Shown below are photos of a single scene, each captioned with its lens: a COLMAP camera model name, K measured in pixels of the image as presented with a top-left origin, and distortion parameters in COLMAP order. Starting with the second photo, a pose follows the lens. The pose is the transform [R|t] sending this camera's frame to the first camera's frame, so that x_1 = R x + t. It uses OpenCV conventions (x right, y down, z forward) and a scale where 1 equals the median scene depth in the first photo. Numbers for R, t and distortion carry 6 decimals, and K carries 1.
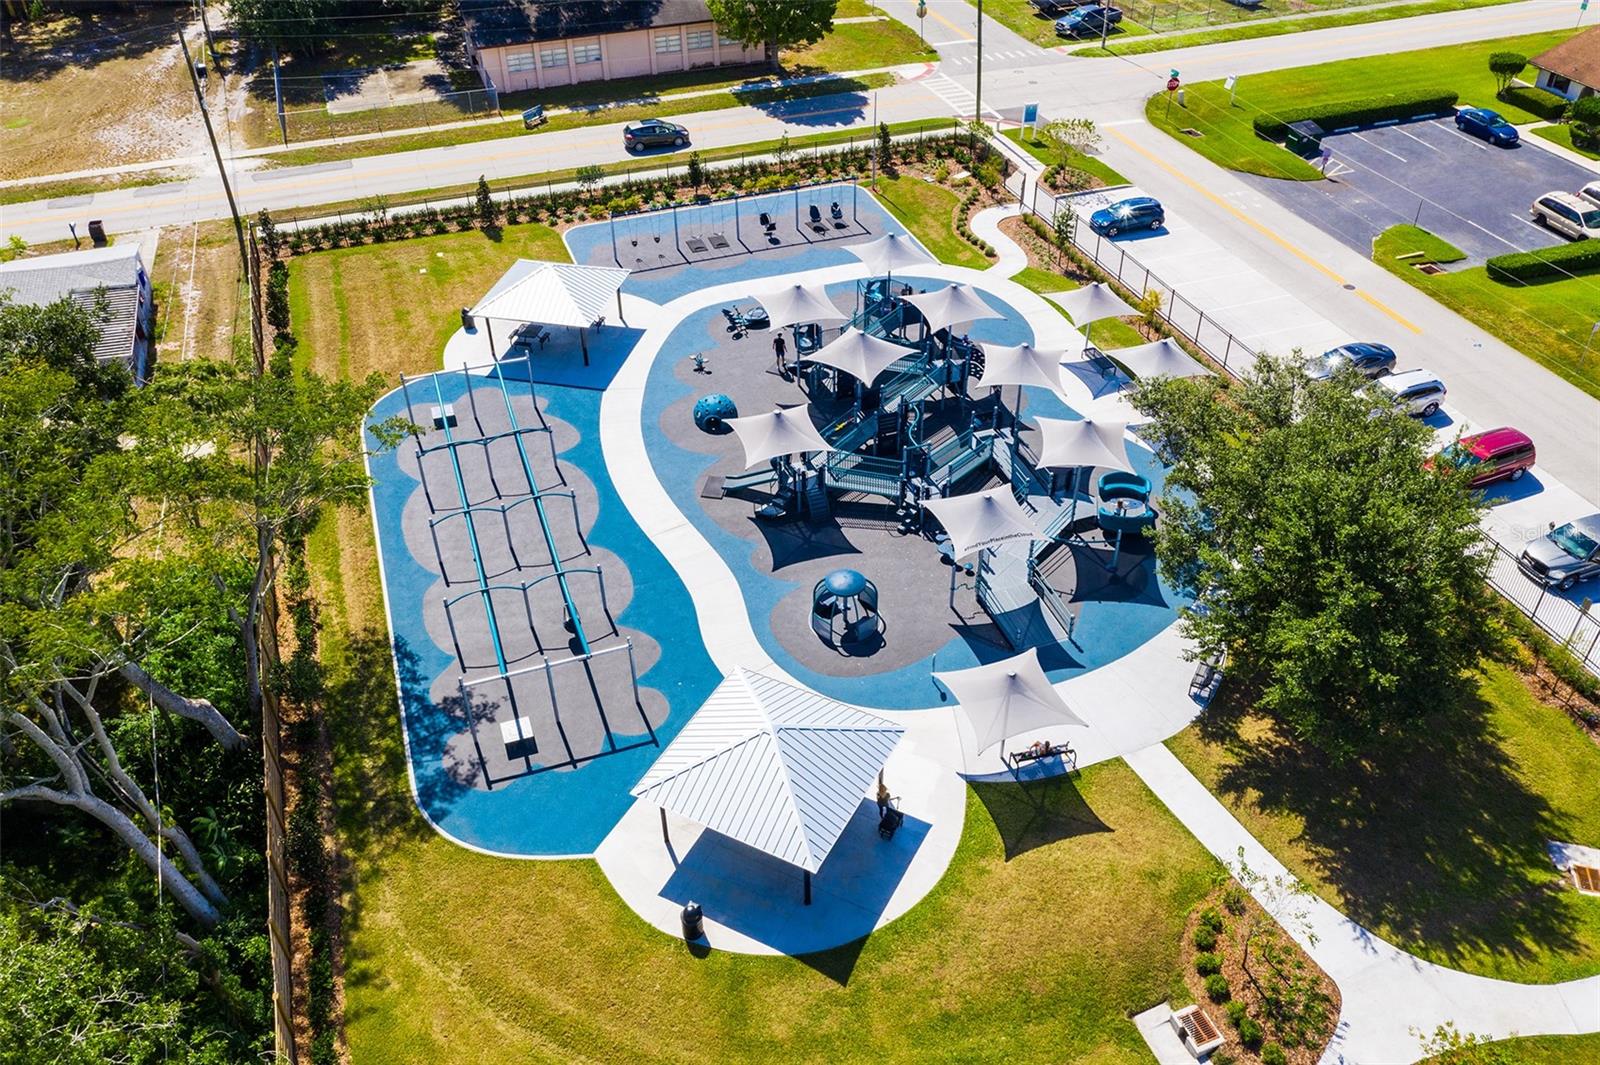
lens RADIAL K [[1269.9, 0, 799.7], [0, 1269.9, 539.0], [0, 0, 1]] dist [-0.006694, 0.004746]
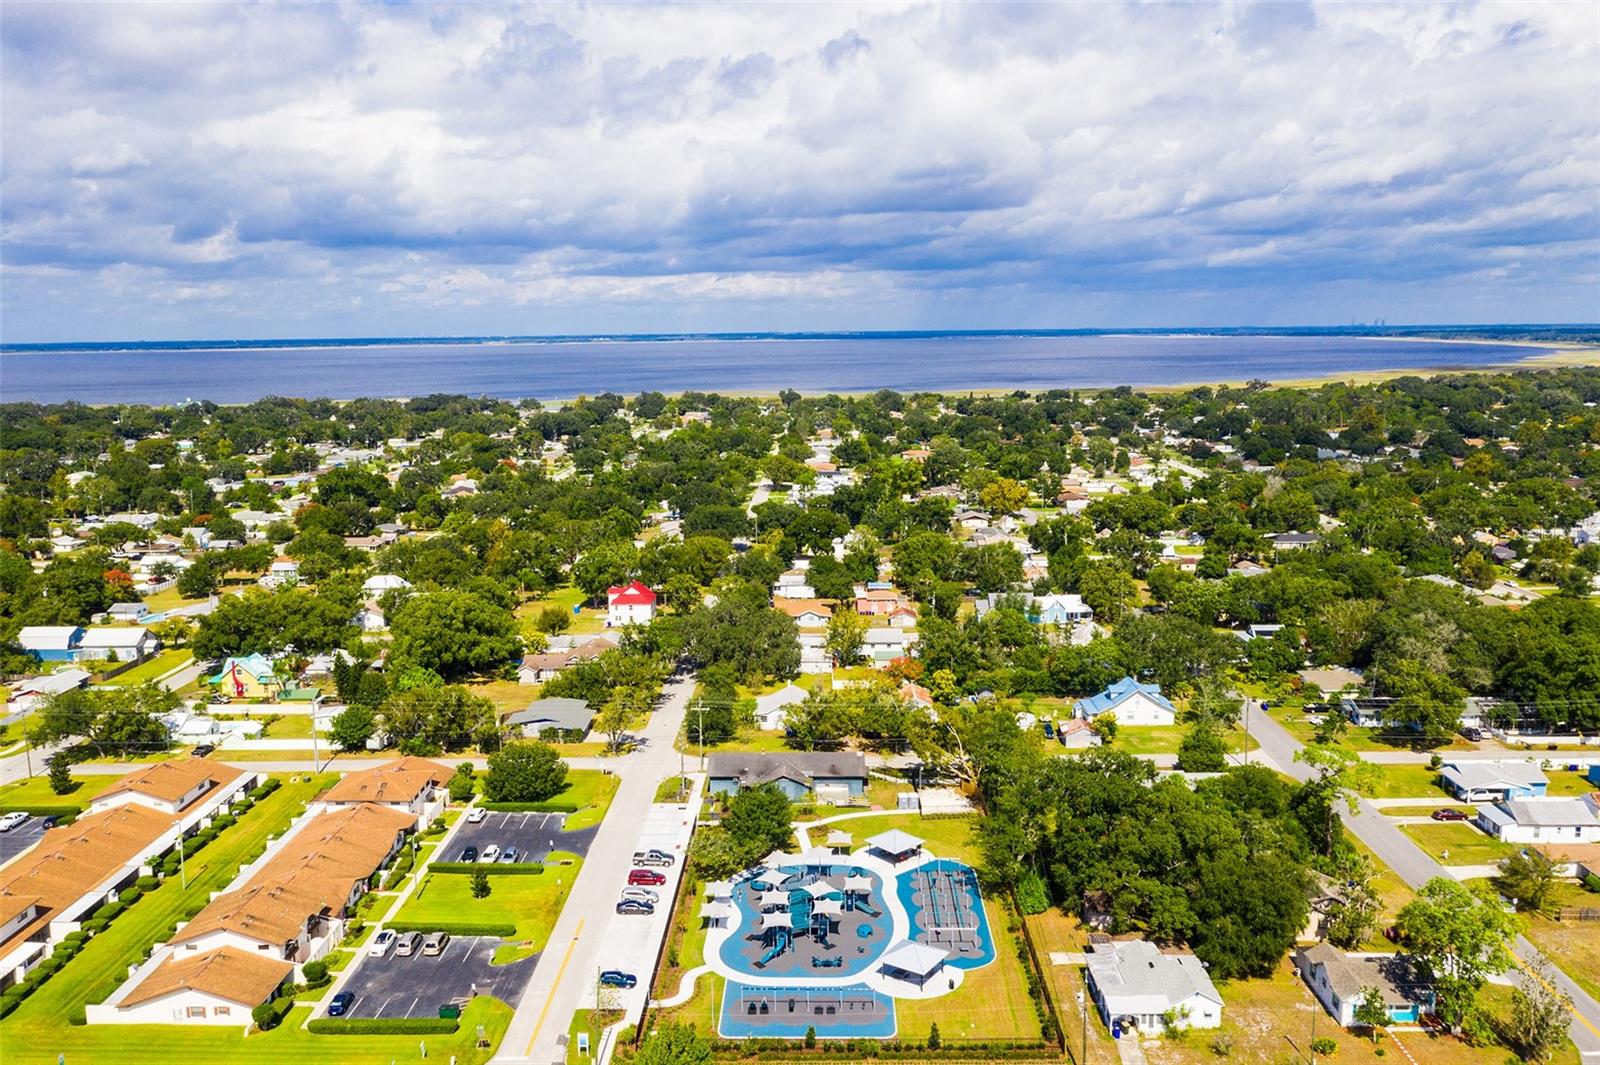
lens RADIAL K [[1273.5, 0, 800.0], [0, 1273.5, 532.5], [0, 0, 1]] dist [-0.006239, 0.004483]
pose [[-0.934309, -0.030007, 0.355198, -1.092090], [0.240180, 0.683310, 0.689493, -3.225400], [-0.263400, 0.729511, -0.631216, 2.663431]]
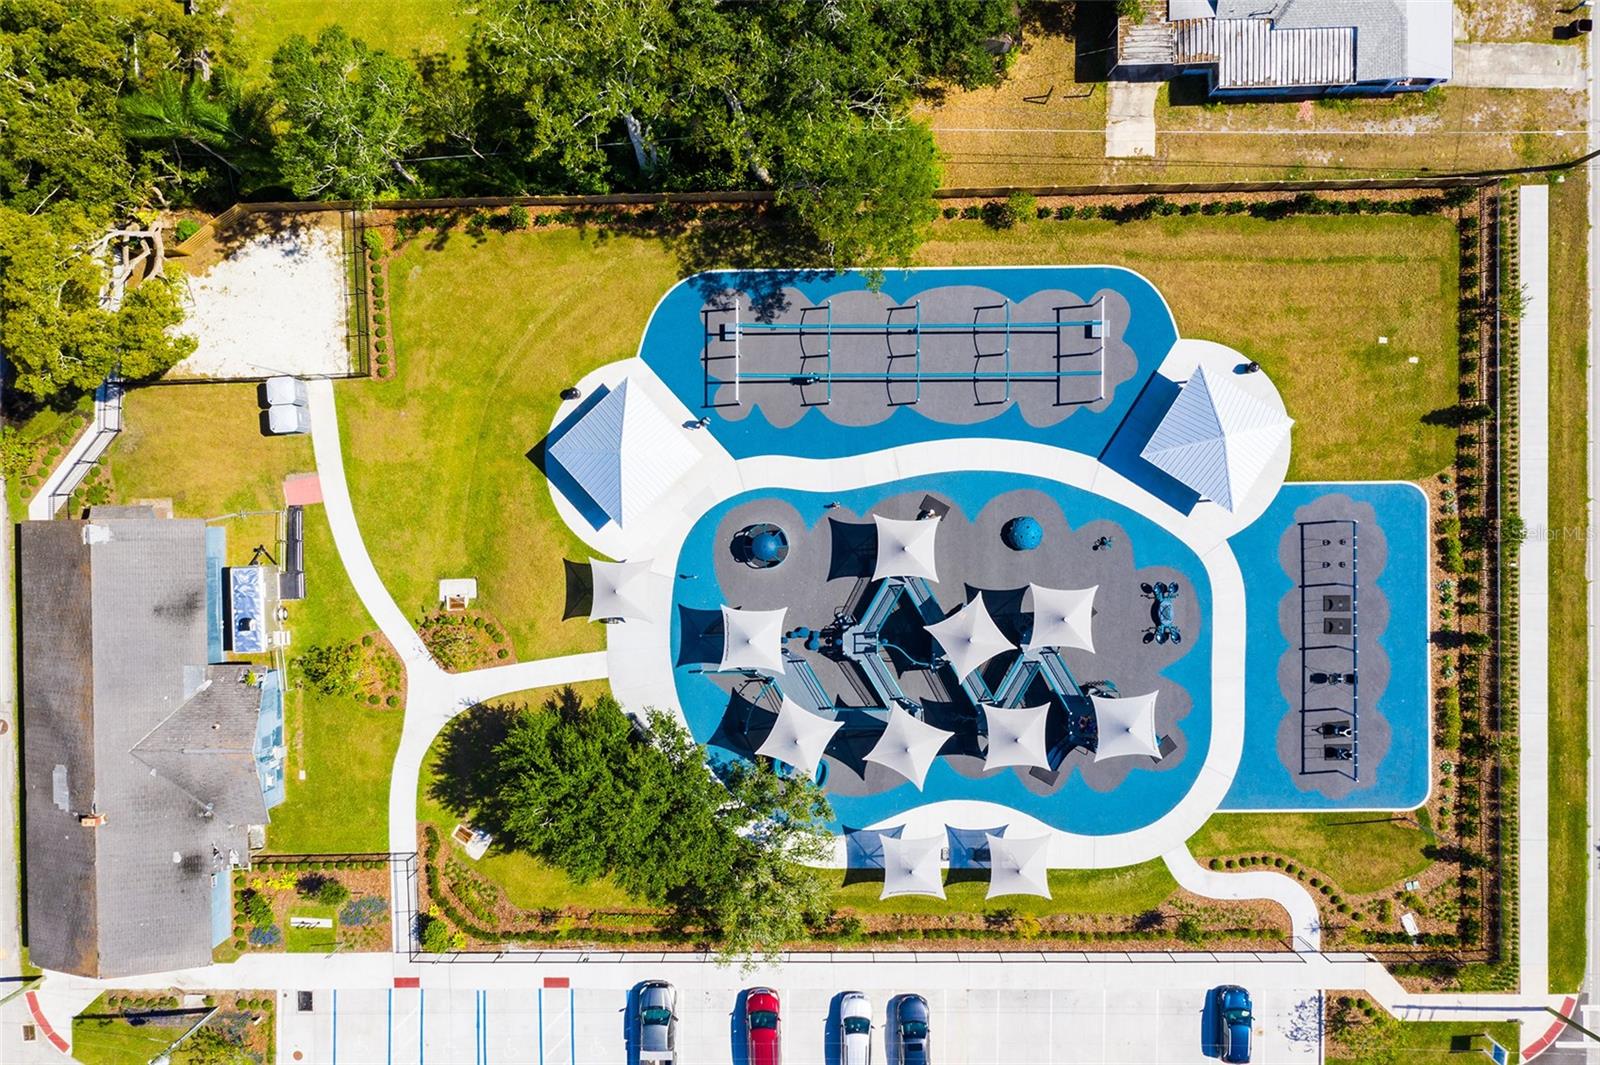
lens RADIAL K [[1273.5, 0, 800.0], [0, 1273.5, 532.5], [0, 0, 1]] dist [-0.006239, 0.004483]
pose [[-0.323794, 0.945291, 0.039769, -0.056933], [-0.556420, -0.224252, 0.800068, -1.238209], [0.765215, 0.236929, 0.598590, 0.088037]]
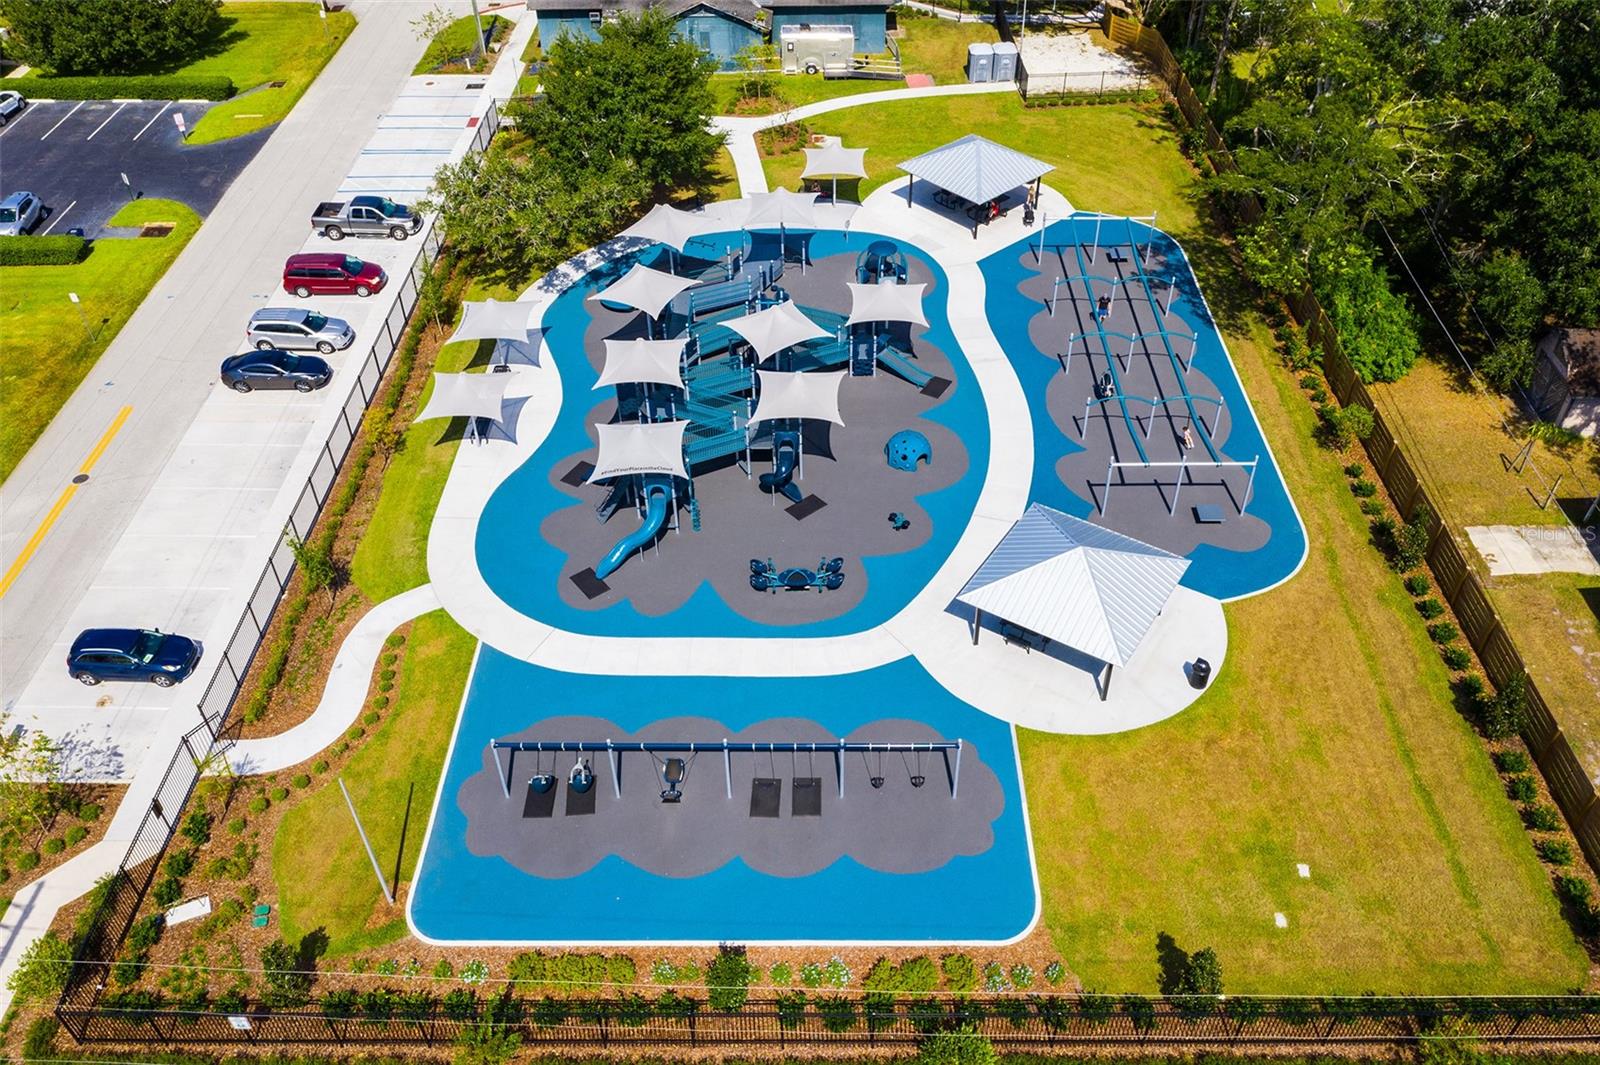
lens RADIAL K [[1273.5, 0, 800.0], [0, 1273.5, 532.5], [0, 0, 1]] dist [-0.006239, 0.004483]
pose [[-0.938289, -0.200431, 0.281852, -0.334496], [0.238627, 0.214710, 0.947078, -1.241906], [-0.250340, 0.955891, -0.153632, 1.531572]]
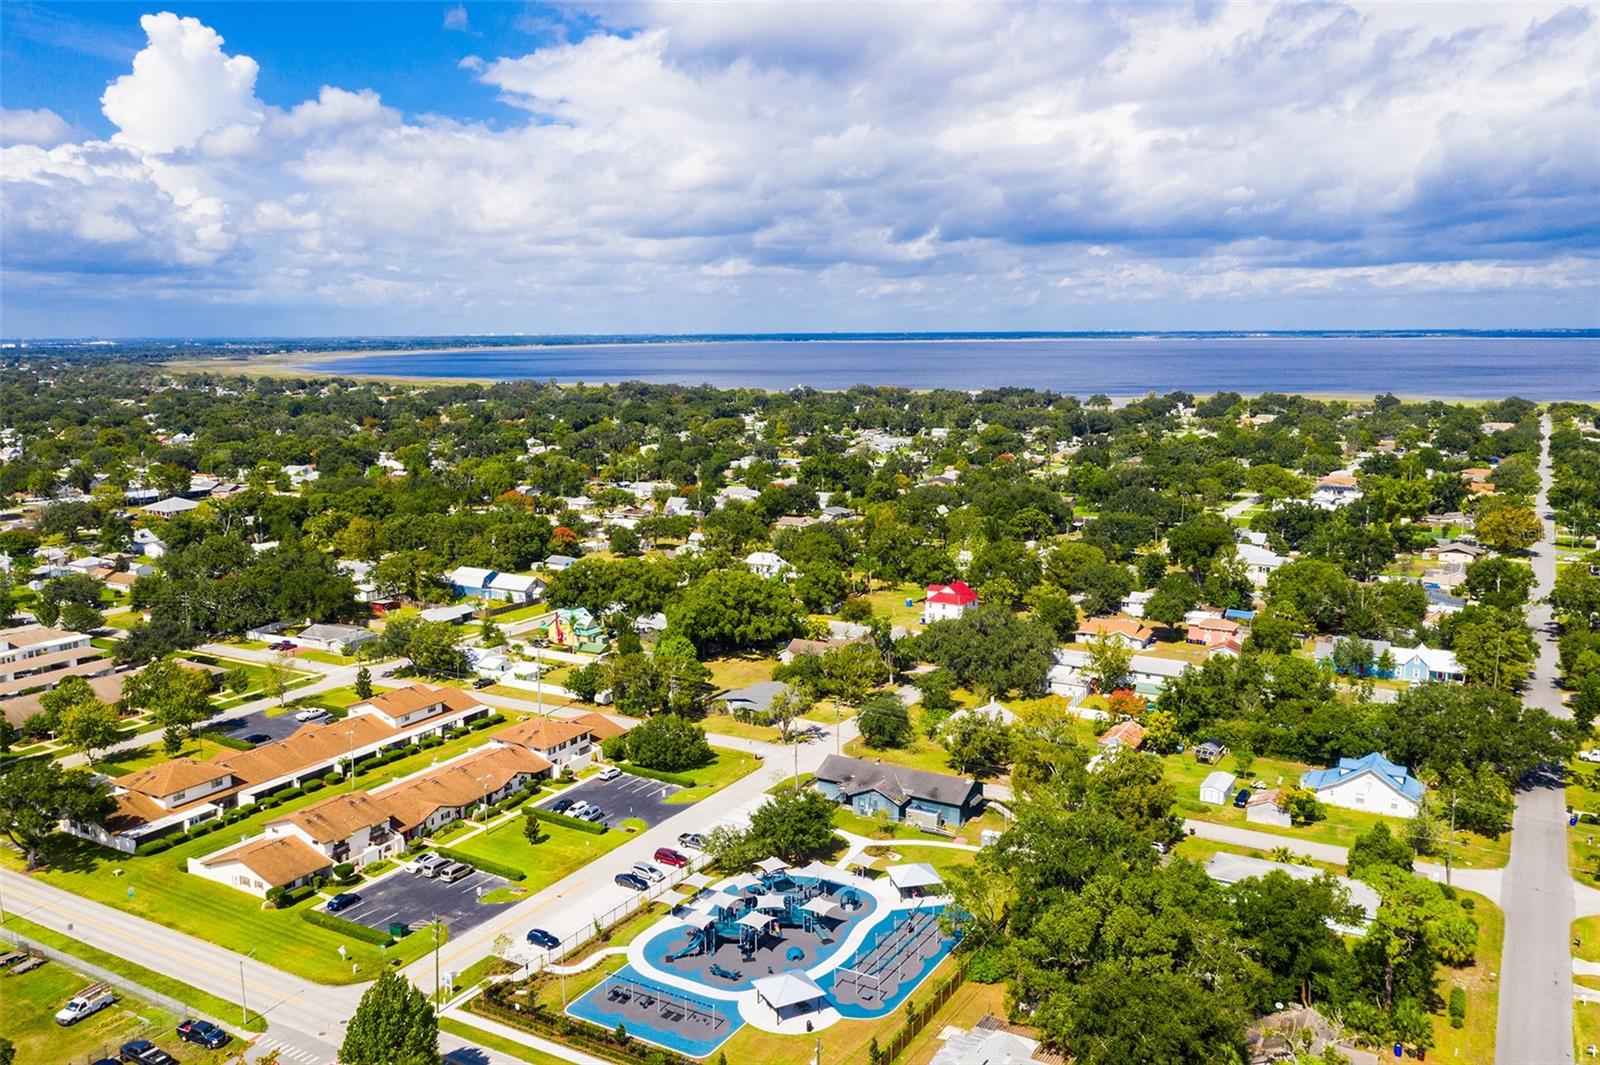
lens RADIAL K [[1273.5, 0, 800.0], [0, 1273.5, 532.5], [0, 0, 1]] dist [-0.006239, 0.004483]
pose [[-0.646393, -0.101900, 0.756170, -2.445180], [0.482915, 0.712651, 0.508843, -2.546364], [-0.590736, 0.694078, -0.411443, 1.837975]]
